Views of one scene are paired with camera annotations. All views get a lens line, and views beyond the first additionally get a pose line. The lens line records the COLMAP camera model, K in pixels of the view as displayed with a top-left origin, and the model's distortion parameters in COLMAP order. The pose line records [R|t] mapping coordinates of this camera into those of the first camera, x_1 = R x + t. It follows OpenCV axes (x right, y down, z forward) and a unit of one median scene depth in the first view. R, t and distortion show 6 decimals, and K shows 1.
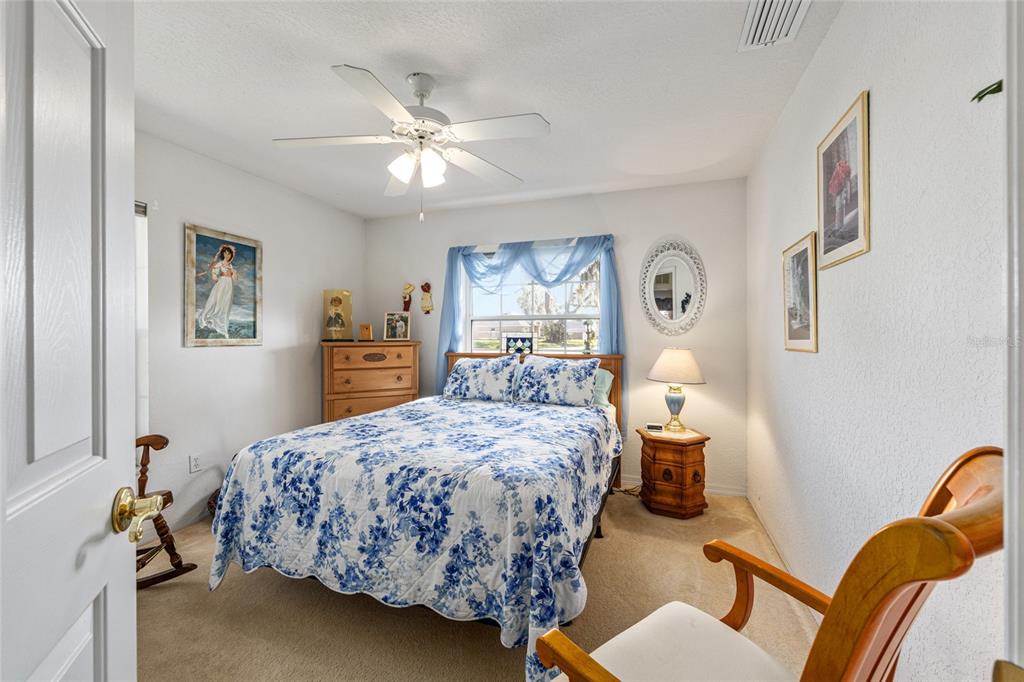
lens RADIAL K [[411.6, 0, 514.7], [0, 411.6, 337.3], [0, 0, 1]] dist [0.002850, 0.000325]
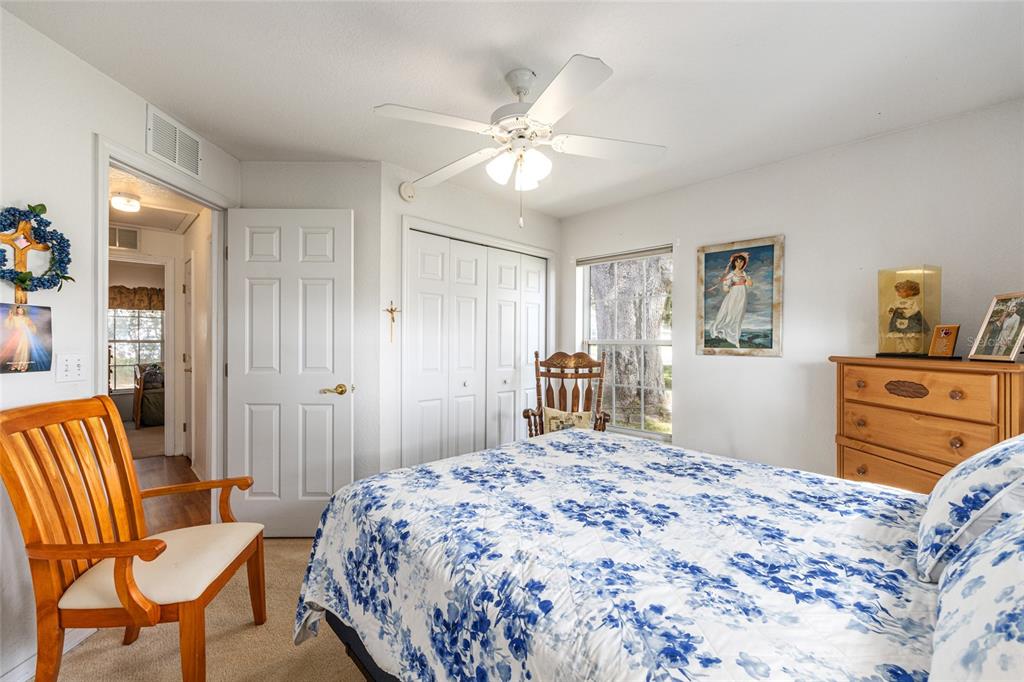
lens RADIAL K [[411.6, 0, 514.7], [0, 411.6, 337.3], [0, 0, 1]] dist [0.002850, 0.000325]
pose [[-0.422734, -0.004371, -0.906243, 0.405586], [-0.001106, 0.999990, -0.004307, -0.017399], [0.906253, -0.000818, -0.422735, 0.897424]]
